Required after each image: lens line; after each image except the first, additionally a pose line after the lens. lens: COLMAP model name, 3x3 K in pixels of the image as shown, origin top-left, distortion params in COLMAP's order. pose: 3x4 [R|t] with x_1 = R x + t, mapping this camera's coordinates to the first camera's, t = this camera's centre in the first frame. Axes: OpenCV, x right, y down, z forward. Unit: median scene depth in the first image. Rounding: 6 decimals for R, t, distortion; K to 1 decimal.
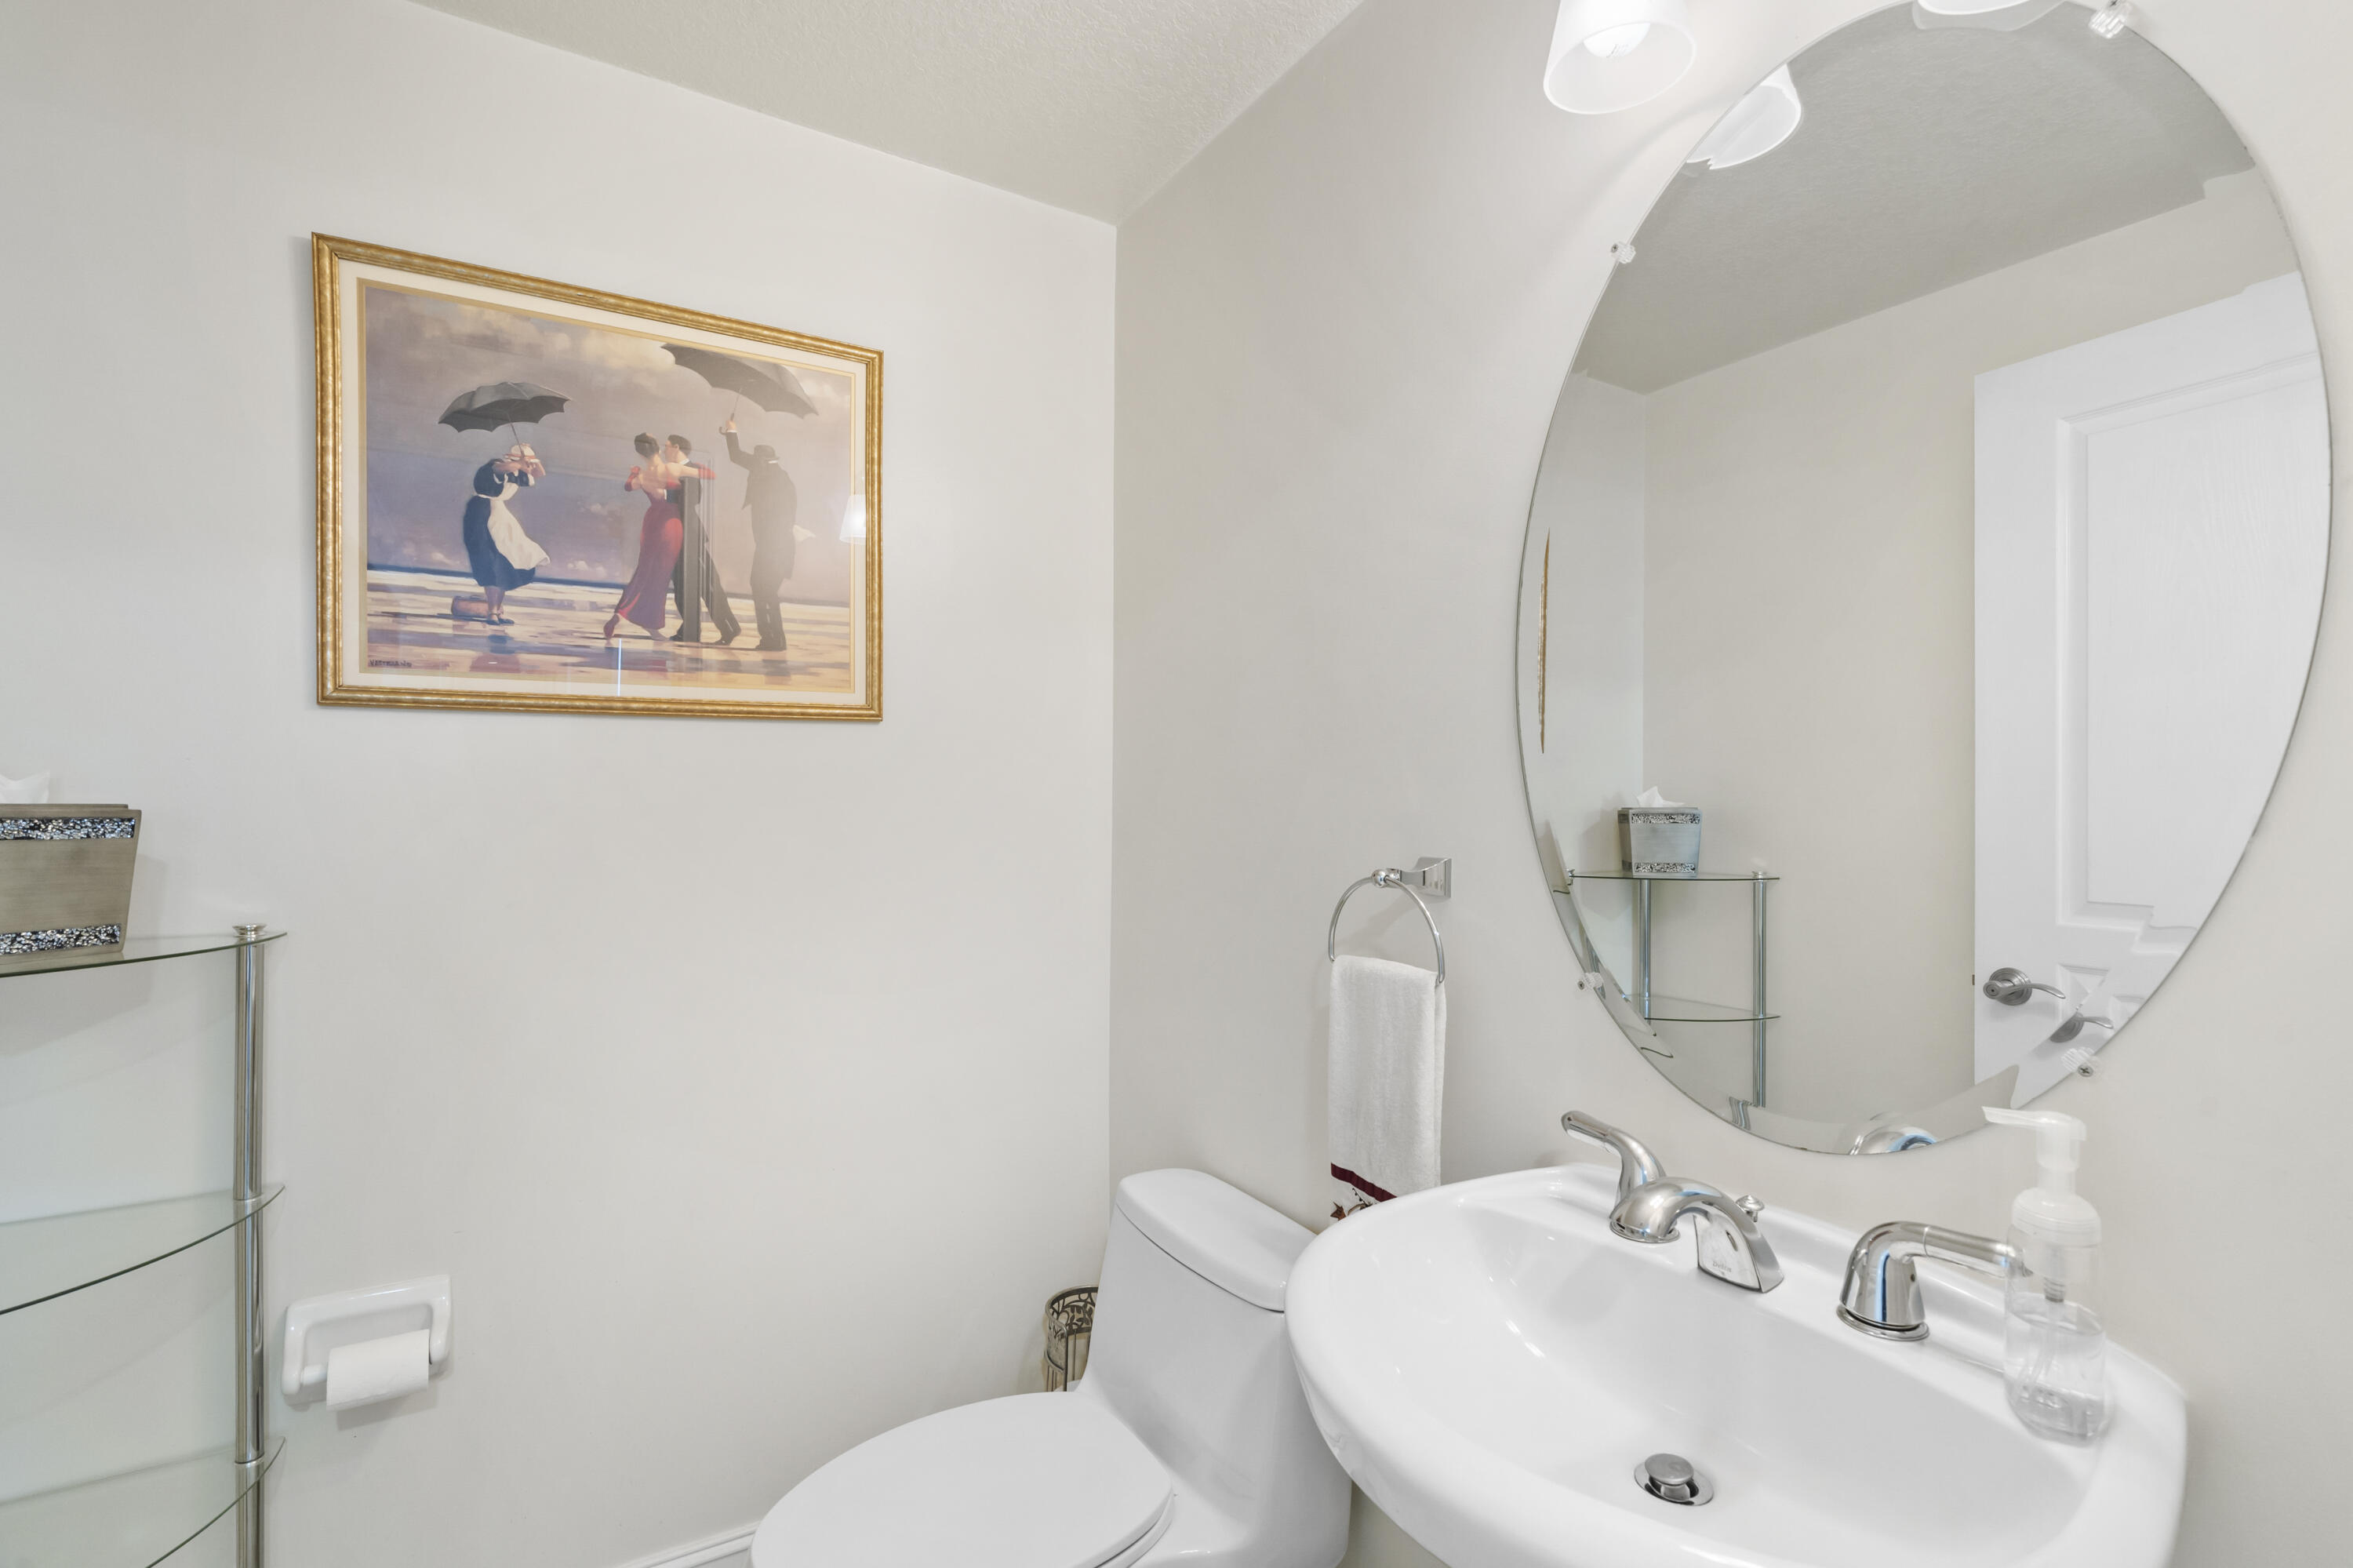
lens RADIAL K [[1088.7, 0, 1173.7], [0, 1088.7, 780.5], [0, 0, 1]] dist [0.000500, 0.000016]
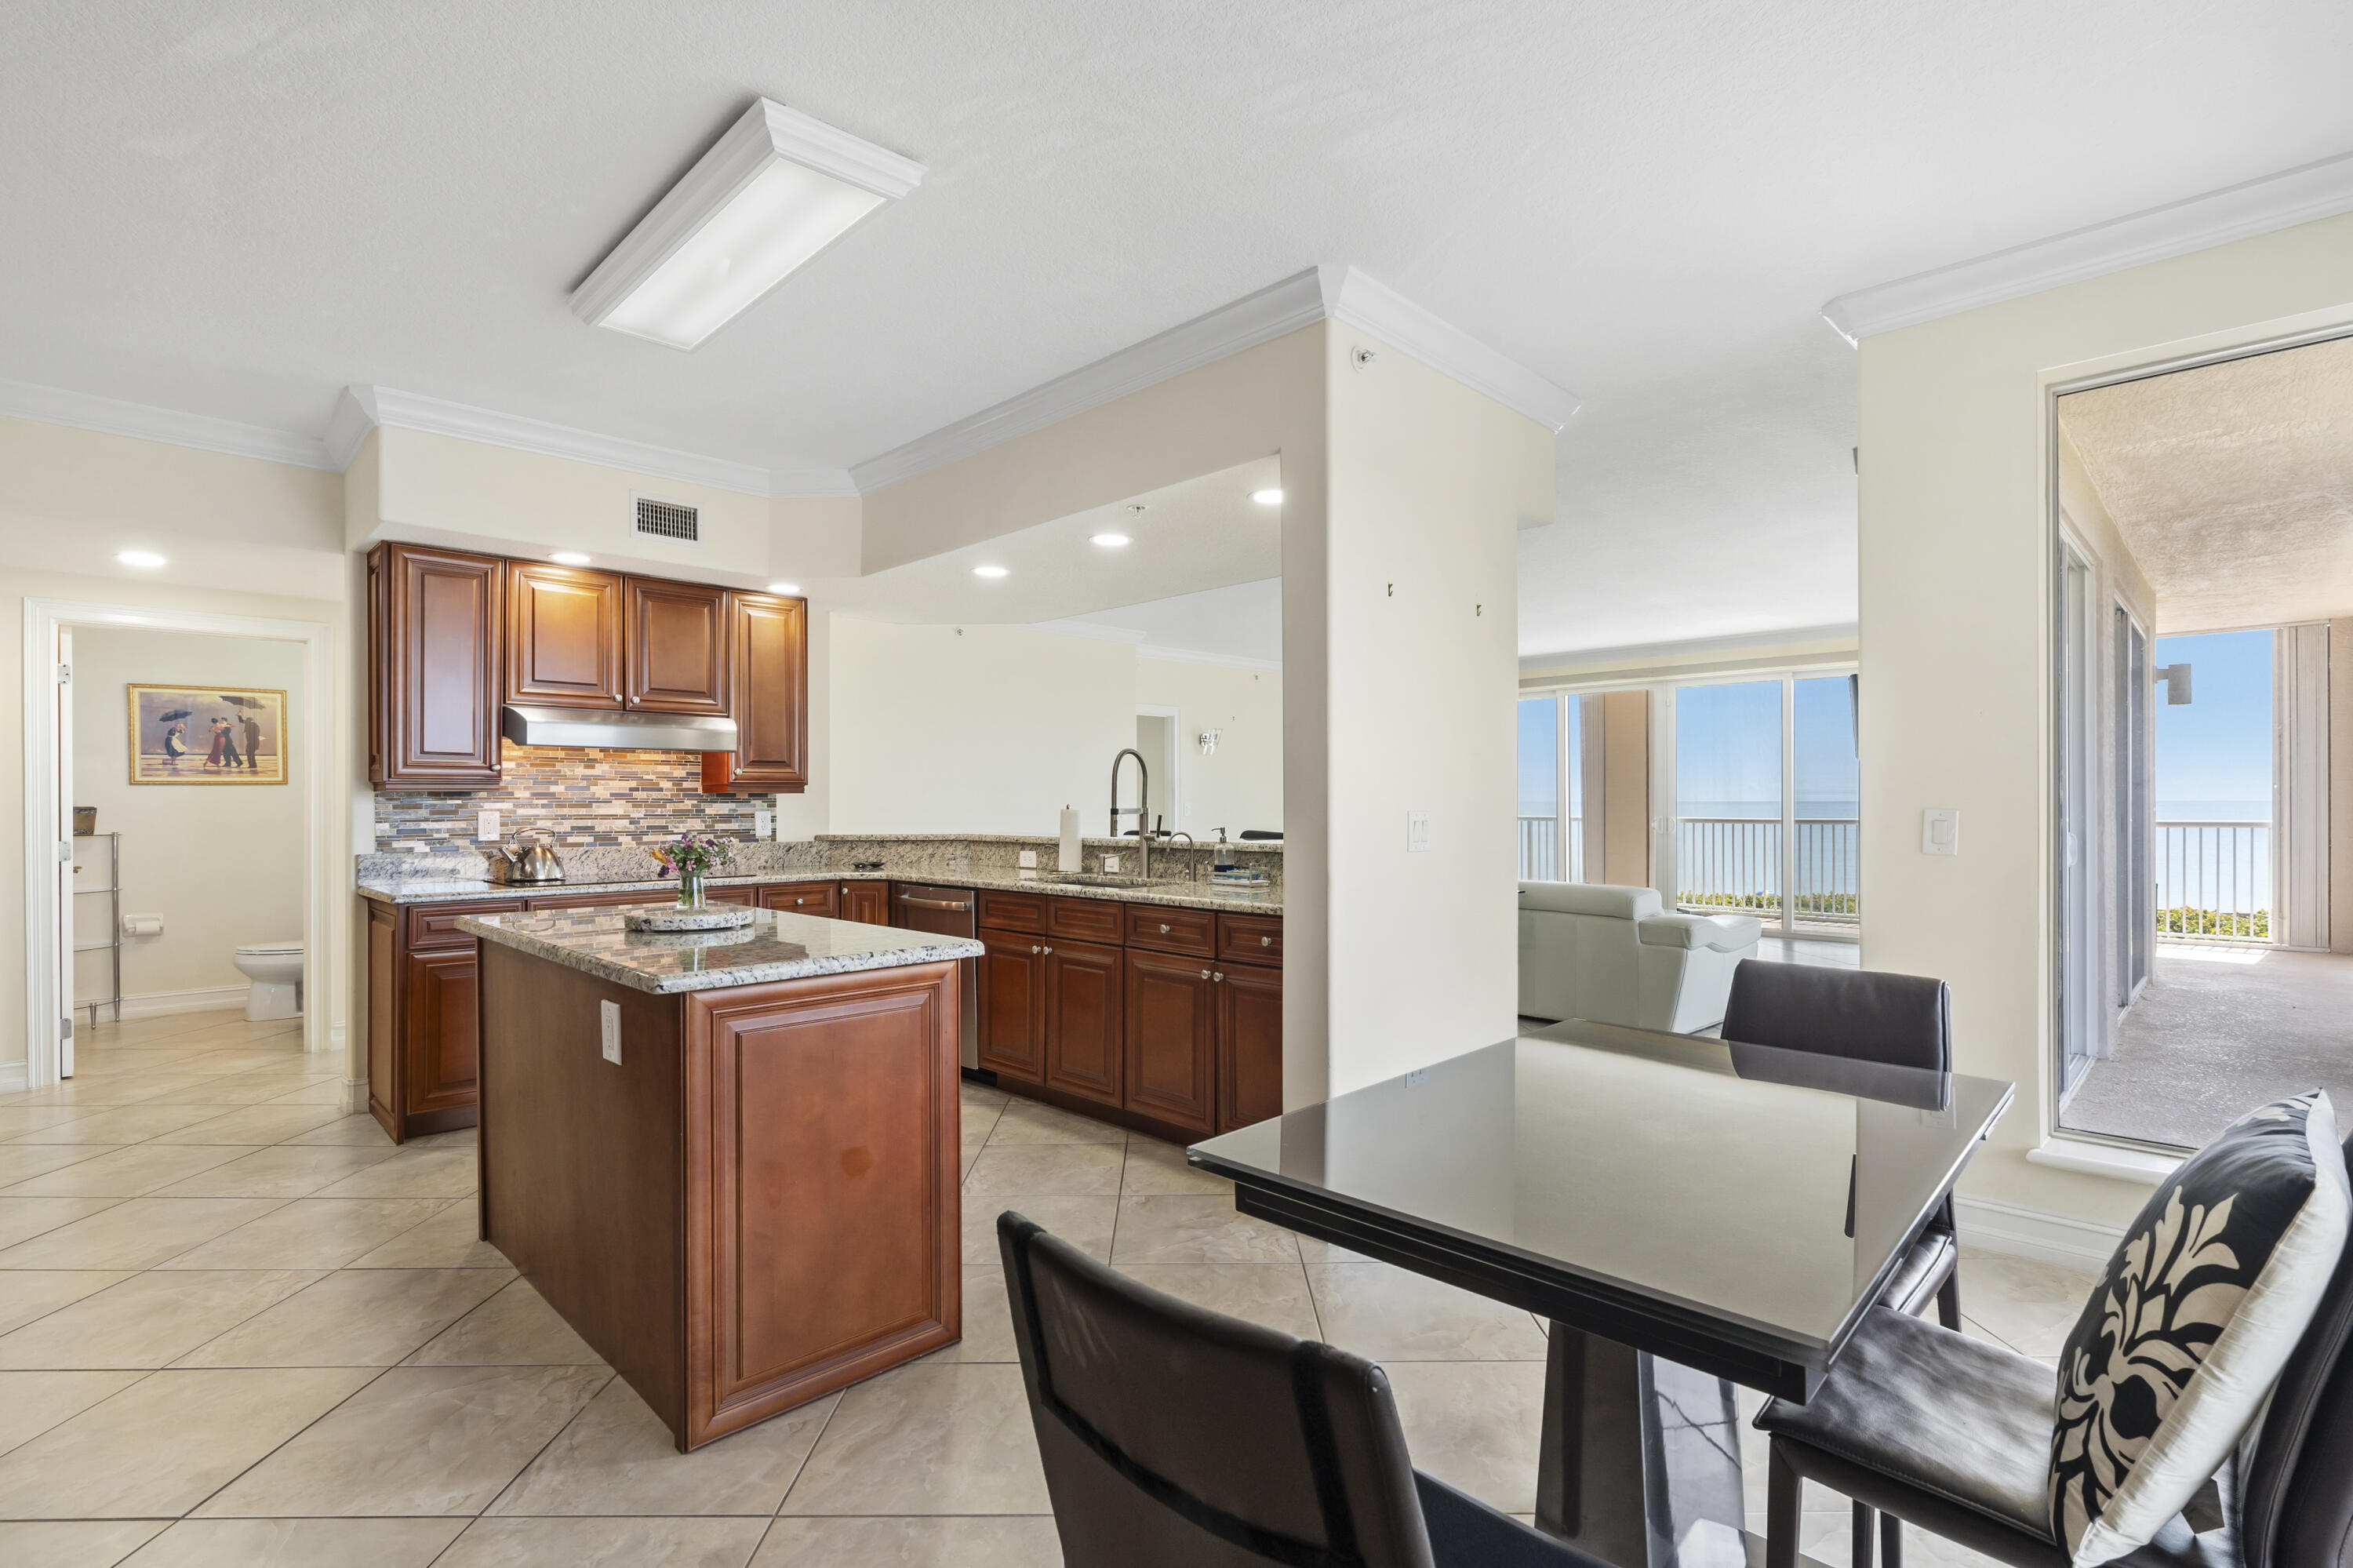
lens RADIAL K [[1088.7, 0, 1177.6], [0, 1088.7, 792.3], [0, 0, 1]] dist [0.000500, 0.000016]
pose [[0.972096, -0.010498, 0.234348, 2.220902], [0.009940, 0.999944, 0.003565, -0.009455], [-0.234373, -0.001136, 0.972146, -4.105655]]
